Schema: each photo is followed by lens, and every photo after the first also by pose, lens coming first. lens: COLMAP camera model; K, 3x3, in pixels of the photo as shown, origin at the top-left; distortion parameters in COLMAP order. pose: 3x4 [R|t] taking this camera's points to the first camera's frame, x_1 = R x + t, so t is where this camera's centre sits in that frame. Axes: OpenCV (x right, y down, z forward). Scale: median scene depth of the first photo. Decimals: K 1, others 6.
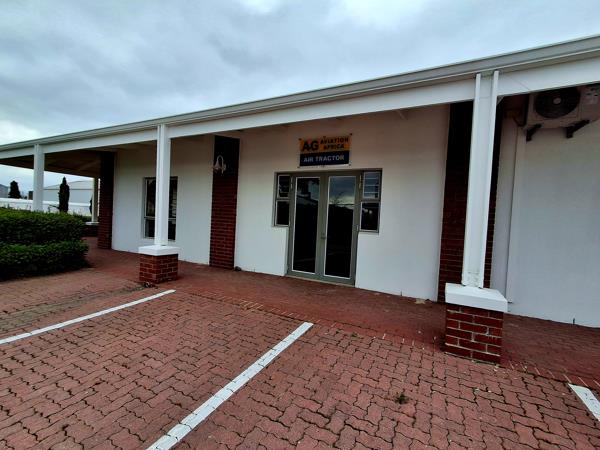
lens RADIAL K [[272.8, 0, 294.8], [0, 272.8, 225.9], [0, 0, 1]] dist [0.001527, 0.000776]
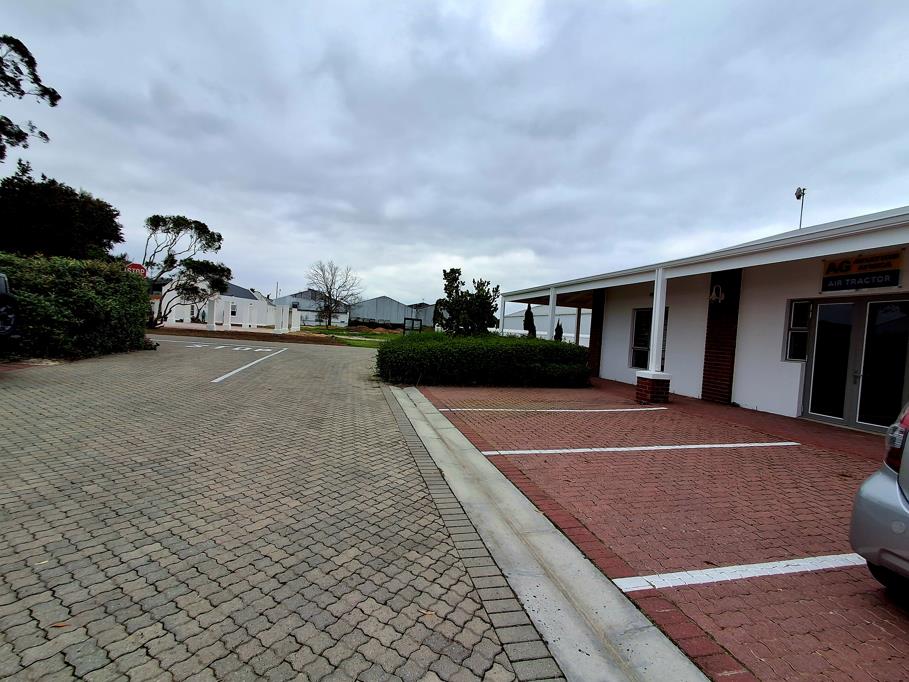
lens RADIAL K [[413.3, 0, 446.6], [0, 413.3, 342.4], [0, 0, 1]] dist [0.001527, 0.000776]
pose [[0.644867, 0.012410, -0.764194, 0.248025], [-0.051696, 0.998287, -0.027412, 0.037896], [0.762544, 0.057183, 0.644404, -0.719078]]
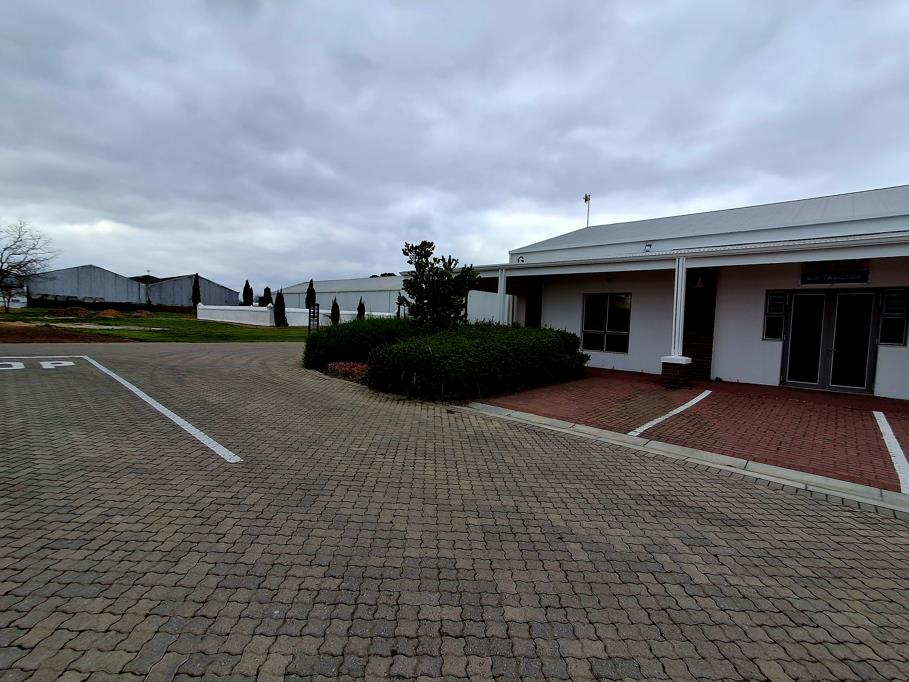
lens RADIAL K [[413.3, 0, 446.6], [0, 413.3, 342.4], [0, 0, 1]] dist [0.001527, 0.000776]
pose [[0.963246, -0.000768, -0.268620, -0.873648], [0.005520, 0.999841, 0.016936, -0.023012], [0.268564, -0.017797, 0.963097, -0.943077]]
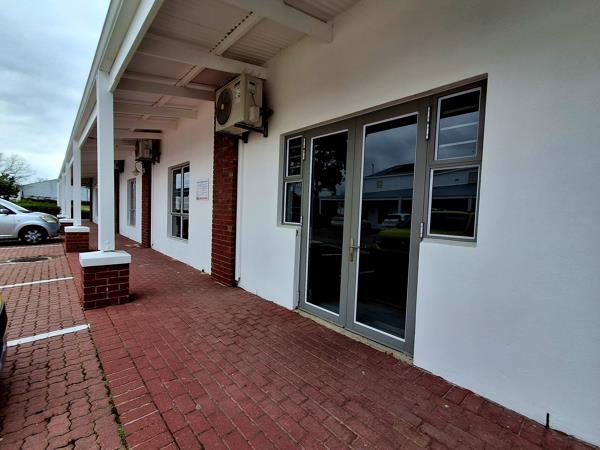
lens RADIAL K [[272.8, 0, 294.8], [0, 272.8, 225.9], [0, 0, 1]] dist [0.001527, 0.000776]
pose [[0.931618, 0.008926, -0.363330, 0.177706], [-0.008813, 0.999959, 0.001971, 0.002021], [0.363333, 0.001366, 0.931658, 0.464960]]
